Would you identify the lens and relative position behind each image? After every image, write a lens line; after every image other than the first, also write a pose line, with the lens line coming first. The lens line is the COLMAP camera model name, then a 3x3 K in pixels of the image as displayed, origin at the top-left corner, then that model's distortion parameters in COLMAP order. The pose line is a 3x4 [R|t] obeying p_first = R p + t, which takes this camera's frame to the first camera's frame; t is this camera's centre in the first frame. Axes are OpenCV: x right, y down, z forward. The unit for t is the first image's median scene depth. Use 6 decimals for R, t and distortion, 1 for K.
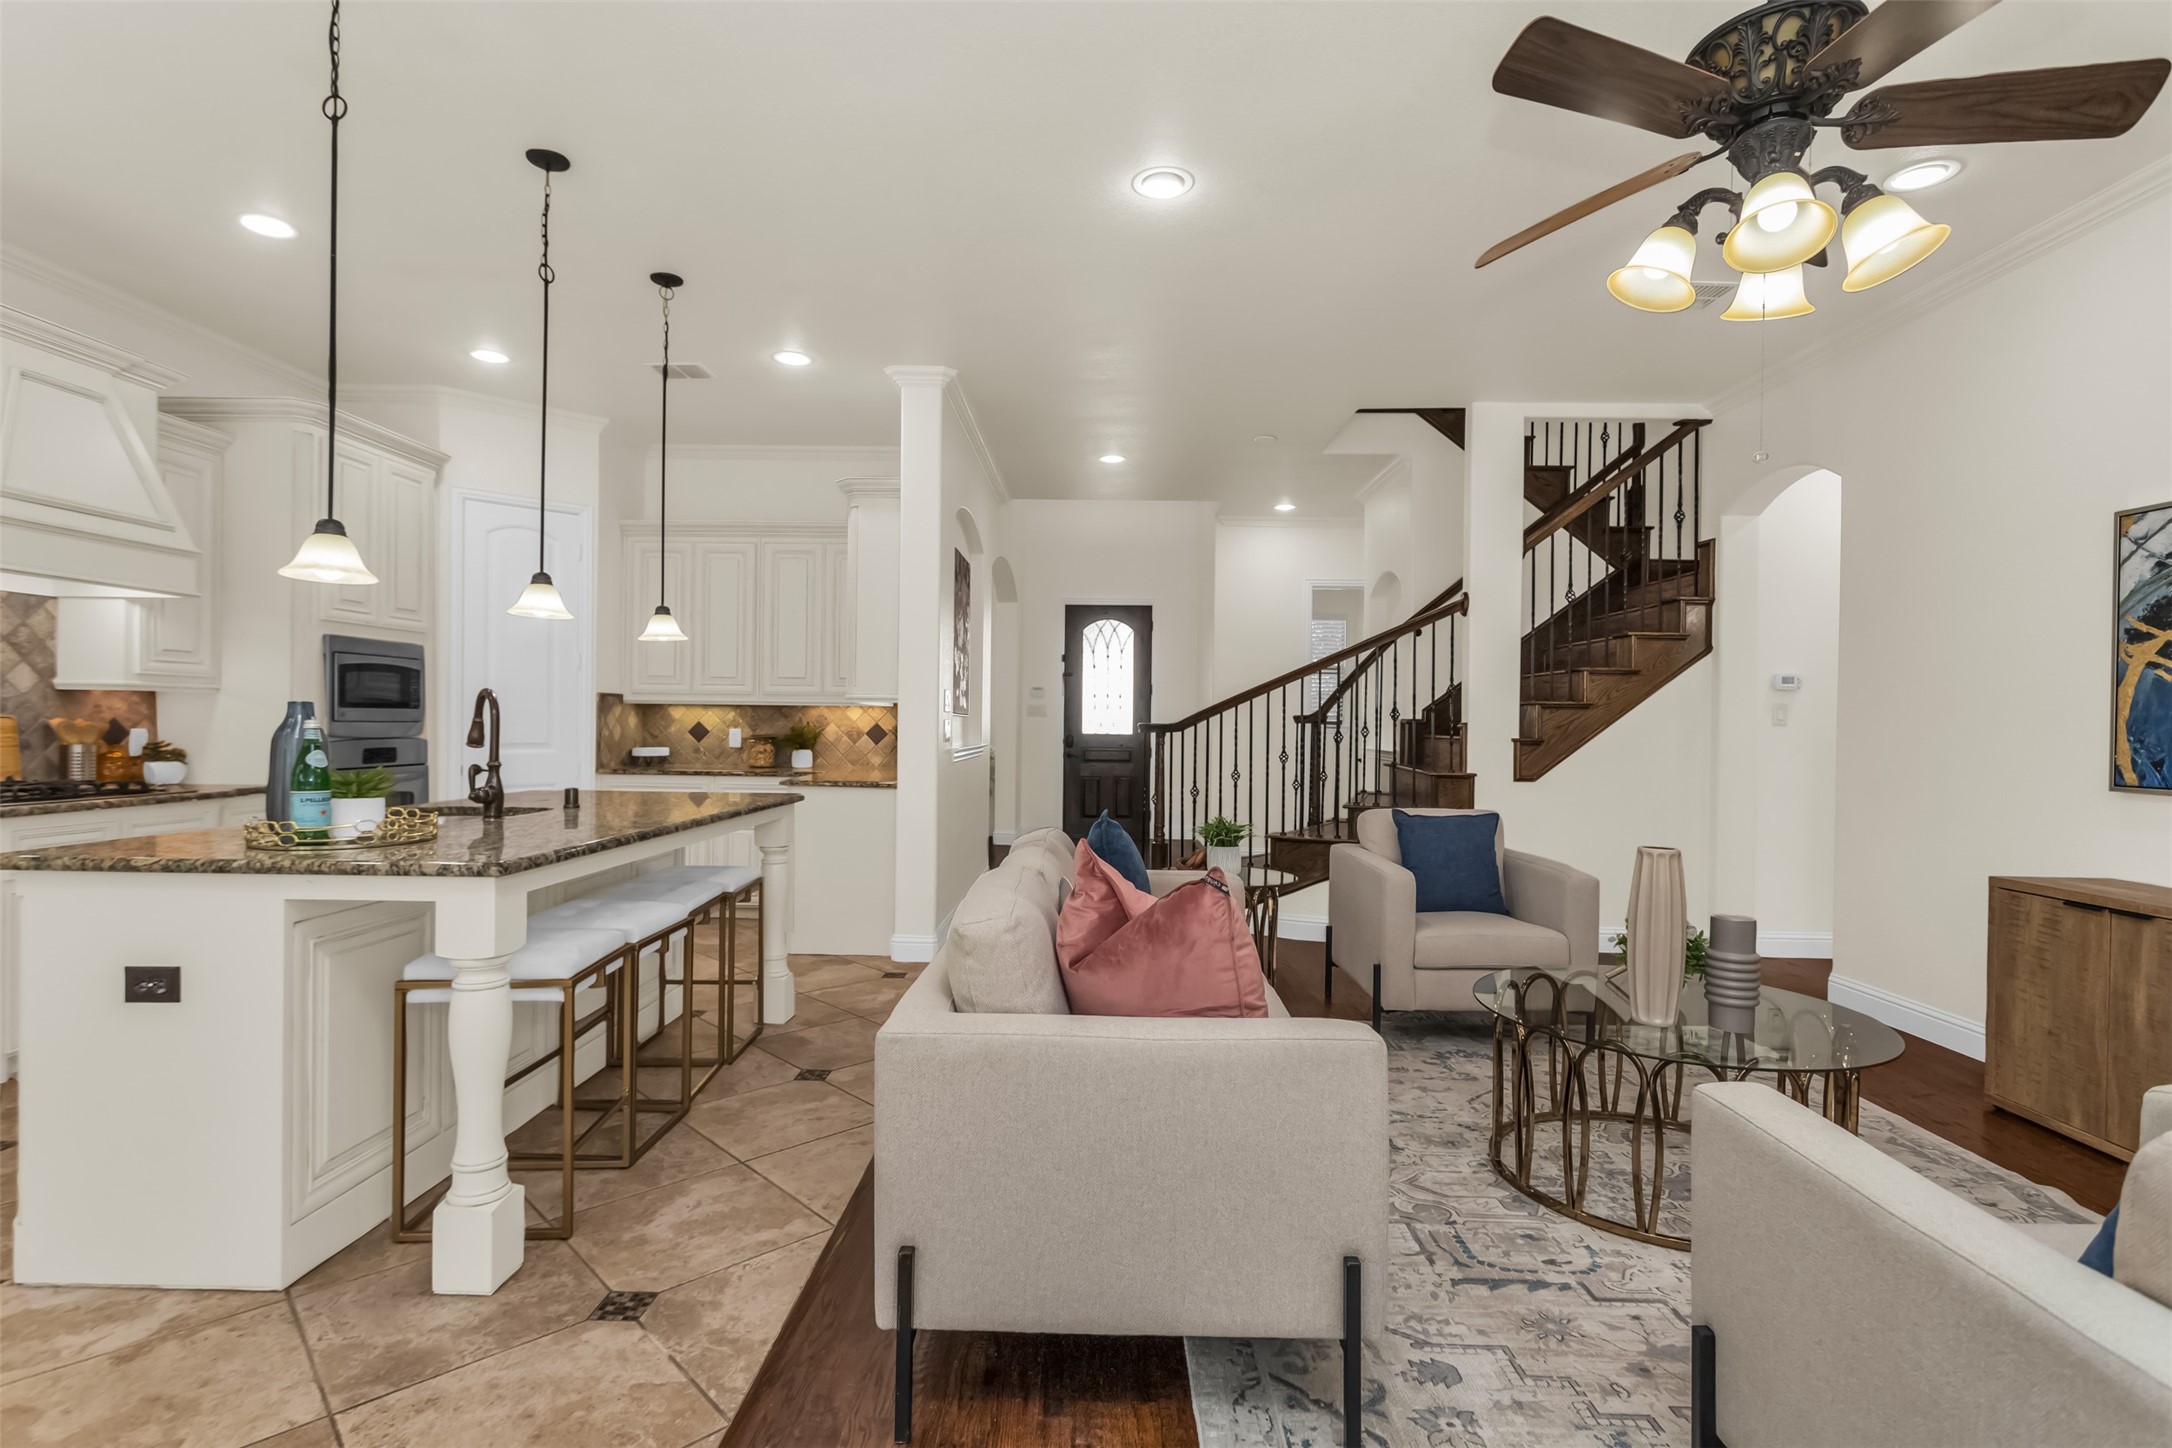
lens RADIAL K [[1037.8, 0, 1079.8], [0, 1037.8, 726.7], [0, 0, 1]] dist [-0.000010, 0.000910]
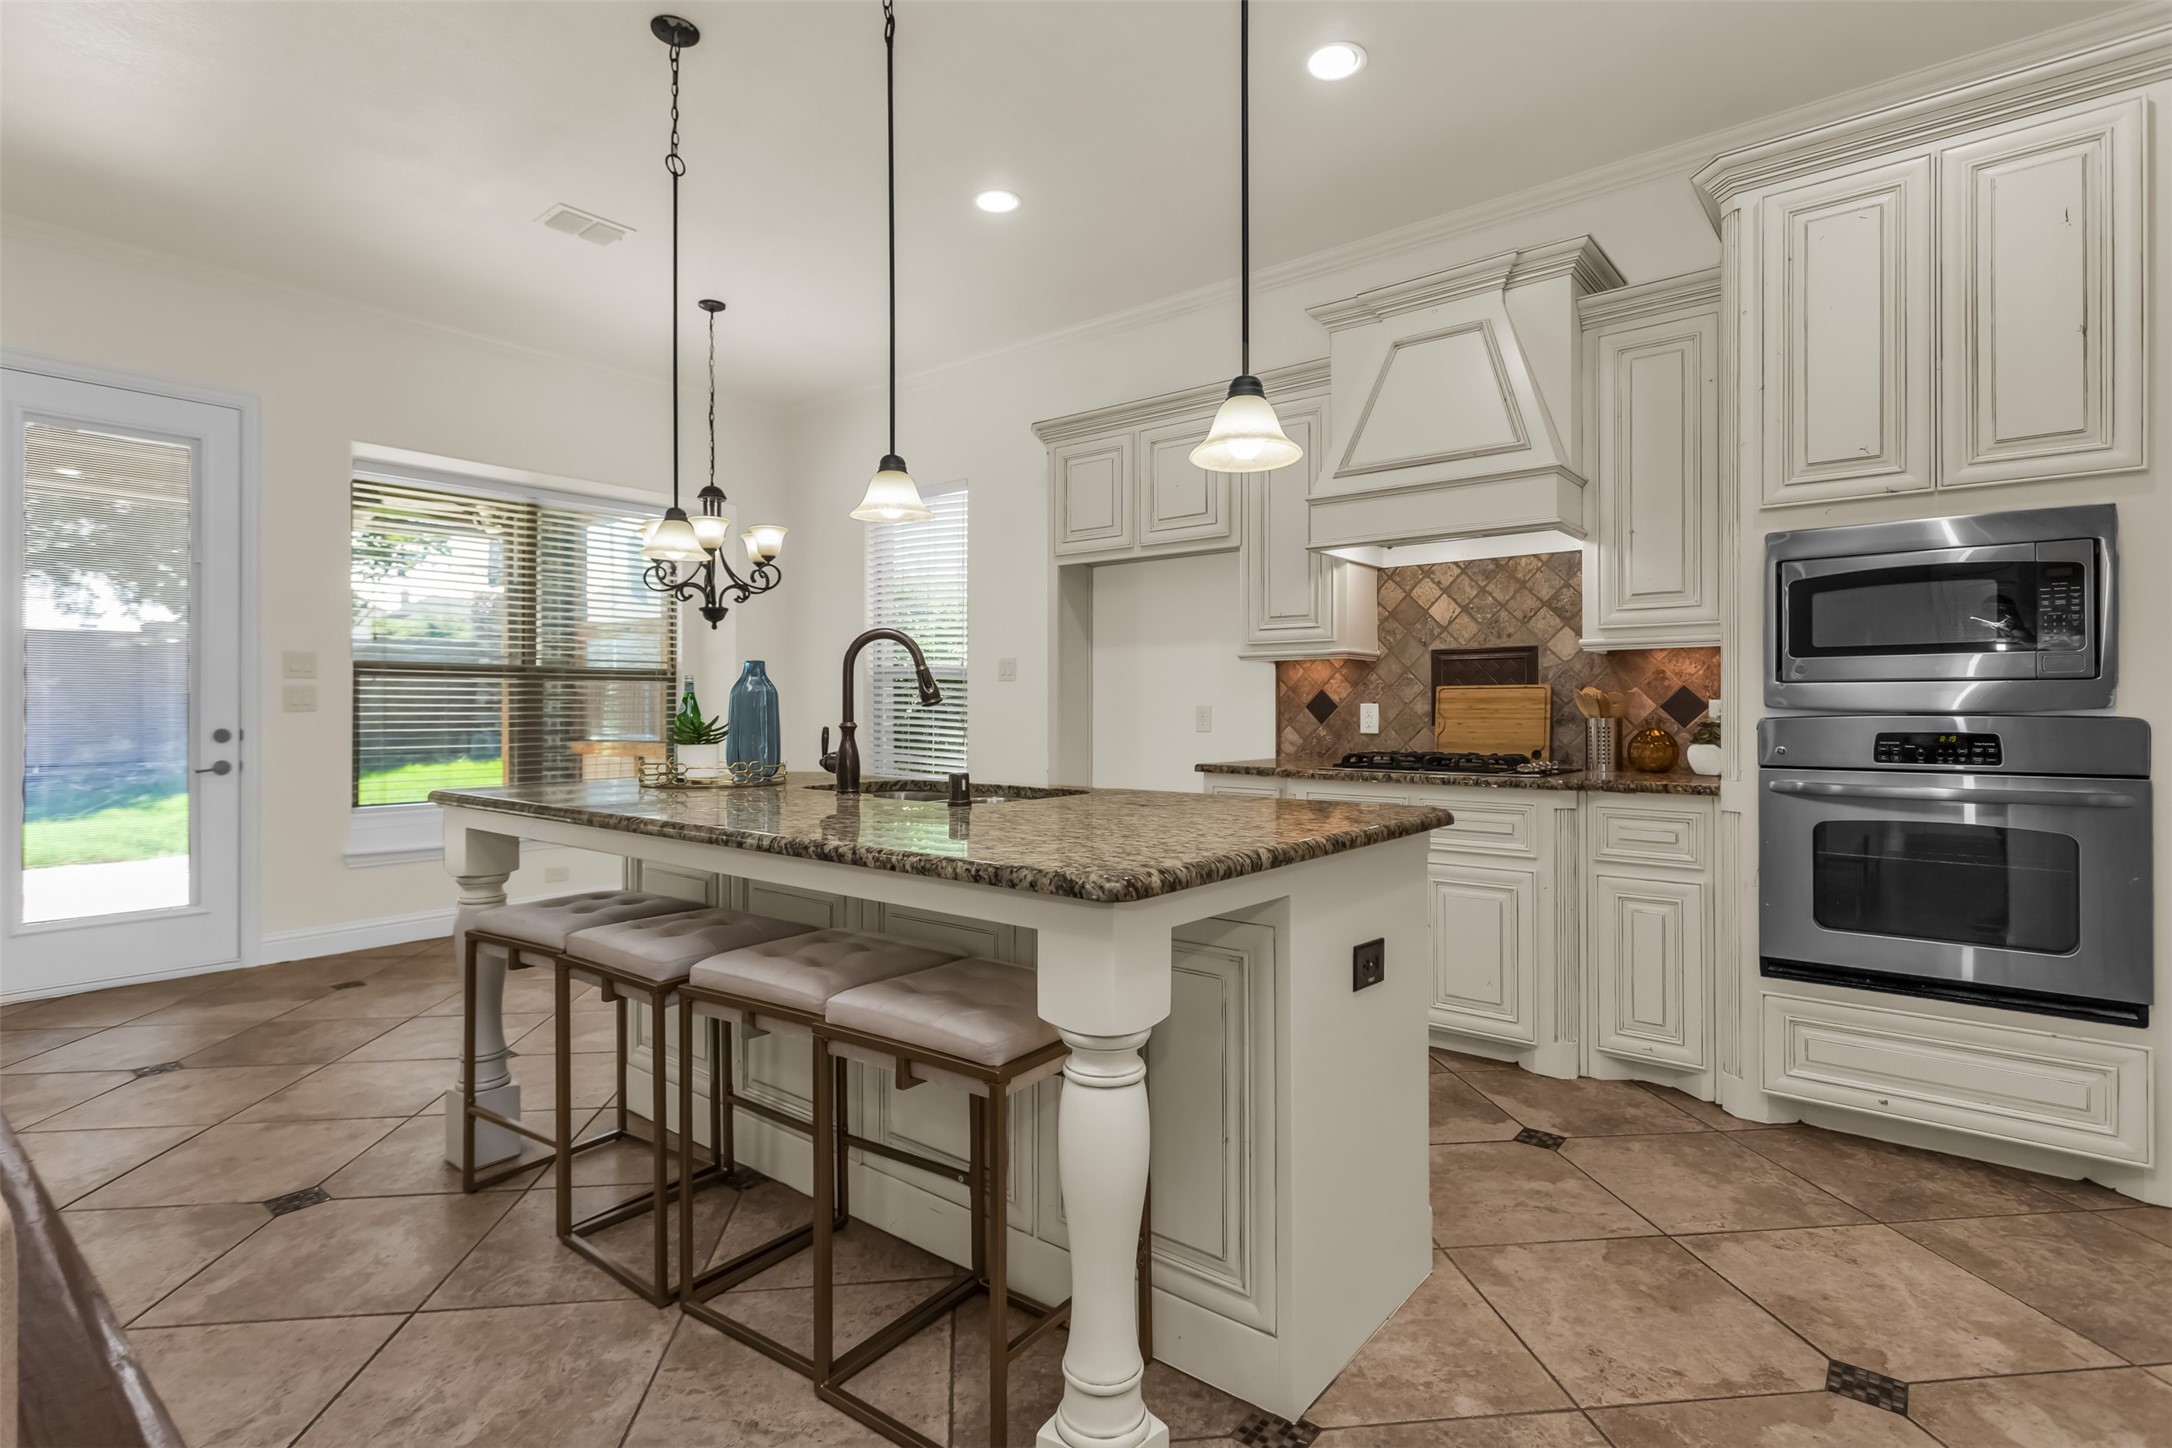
lens RADIAL K [[1037.8, 0, 1087.1], [0, 1037.8, 713.1], [0, 0, 1]] dist [-0.000010, 0.000910]
pose [[-0.612108, -0.008221, -0.790731, -0.035718], [-0.010160, 0.999945, -0.002531, 0.018110], [0.790709, 0.006485, -0.612158, 1.101356]]
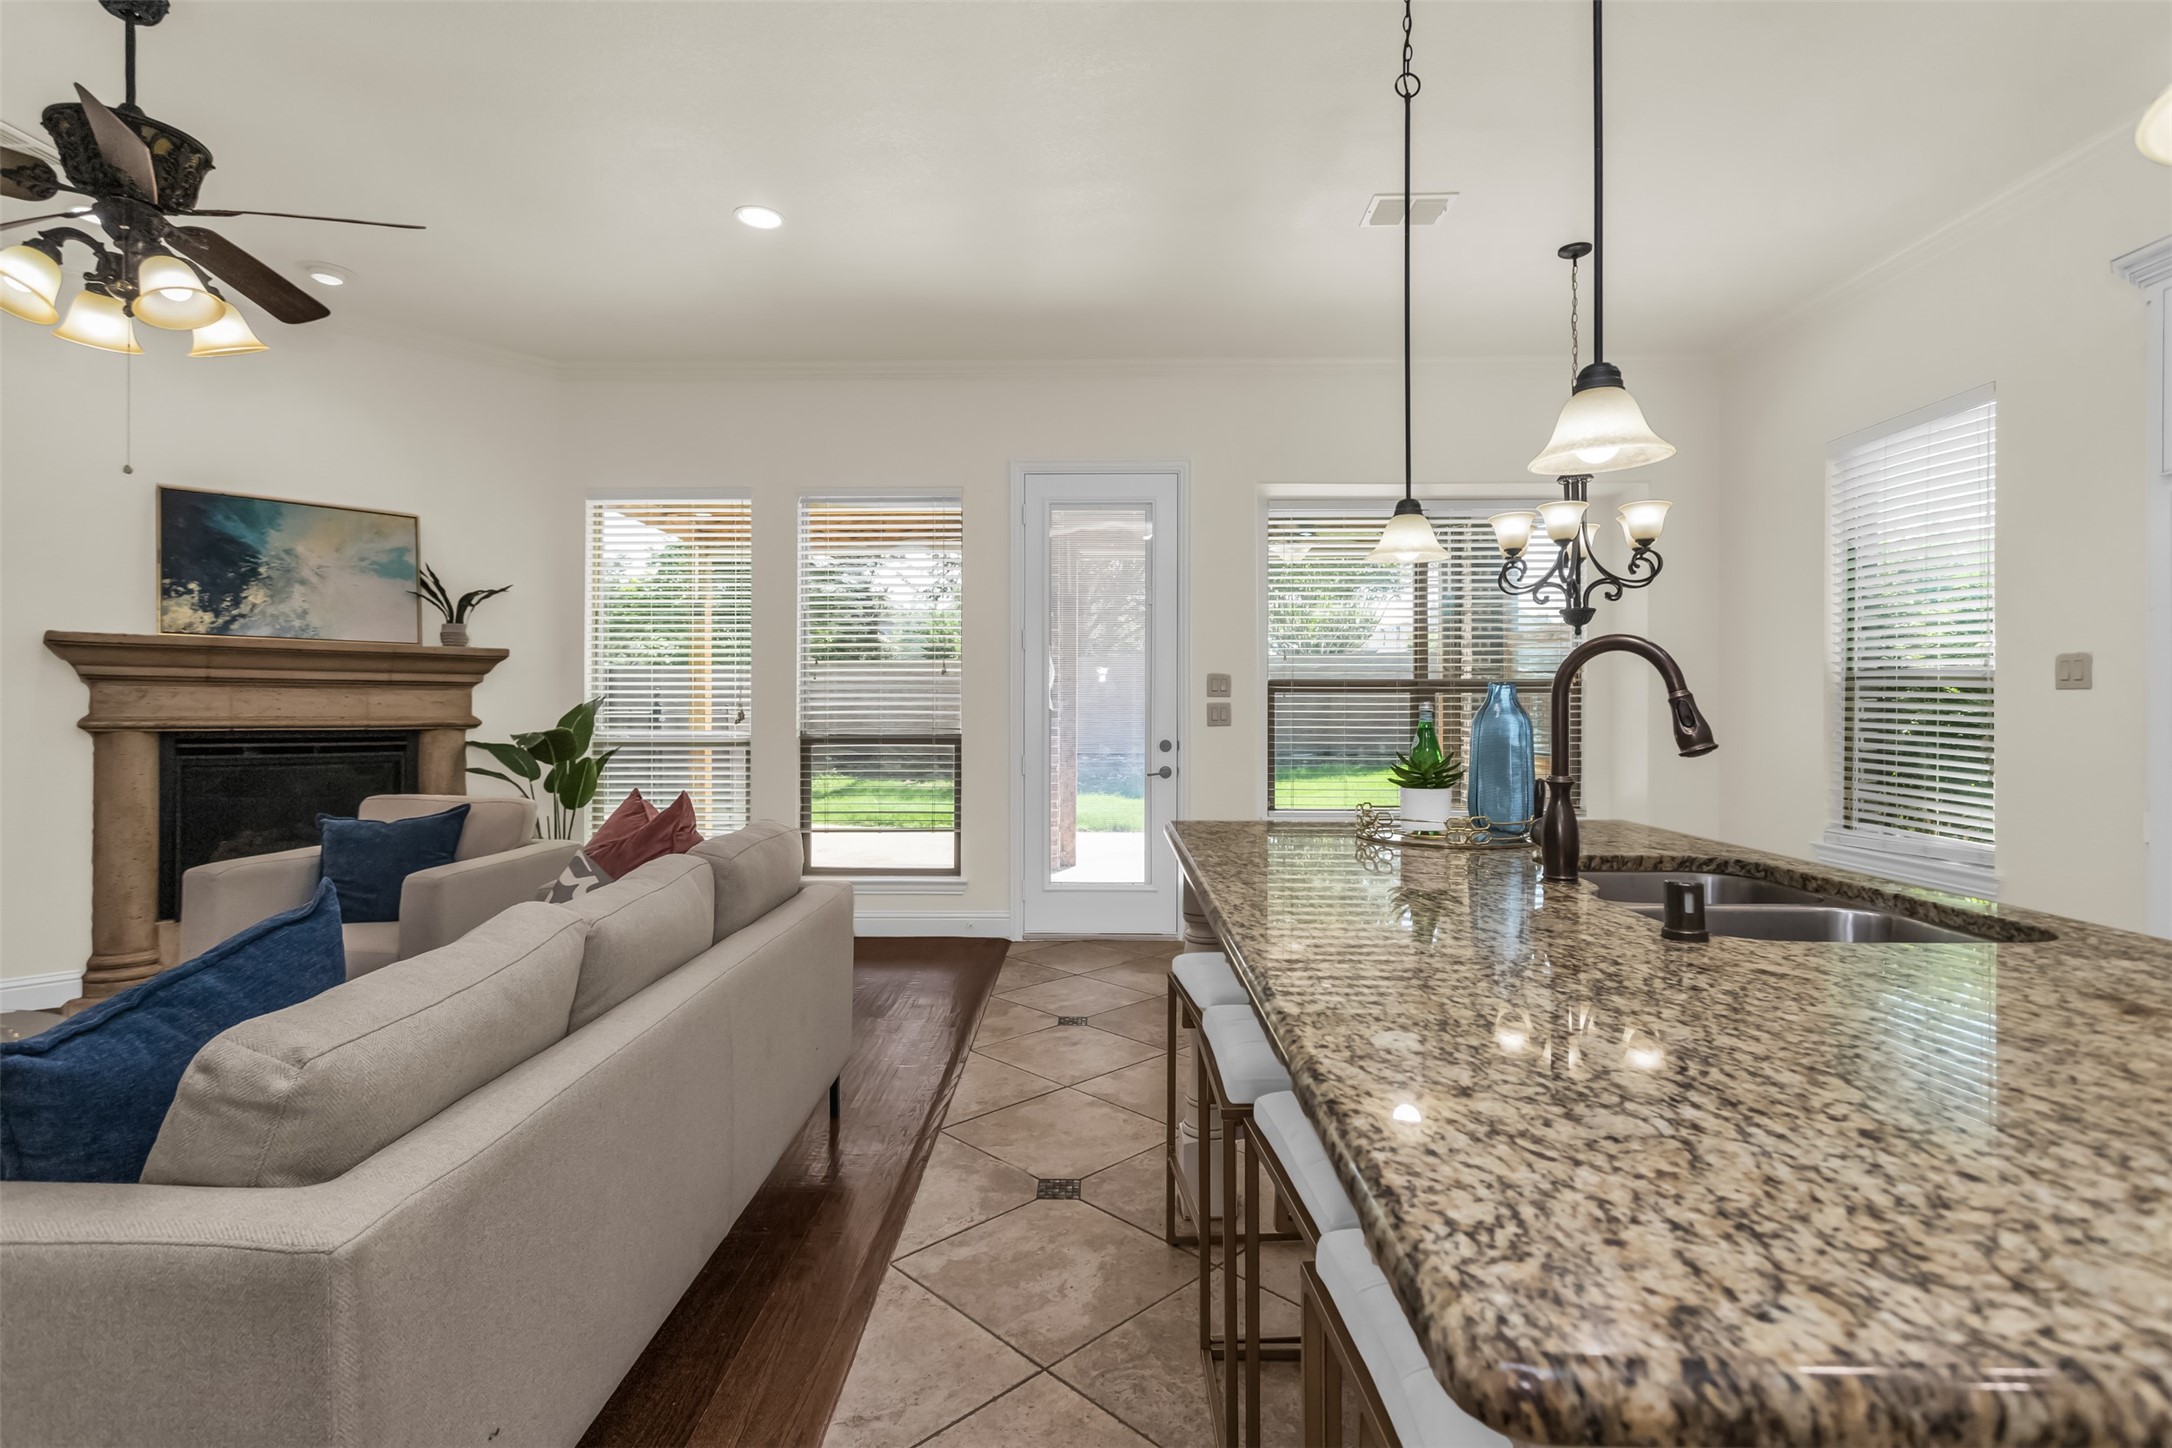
lens RADIAL K [[1037.8, 0, 1084.6], [0, 1037.8, 705.3], [0, 0, 1]] dist [-0.000010, 0.000910]
pose [[-0.999895, -0.014248, -0.002446, -0.215248], [-0.014248, 0.999898, -0.000120, 0.000591], [0.002447, -0.000085, -0.999997, 1.039108]]
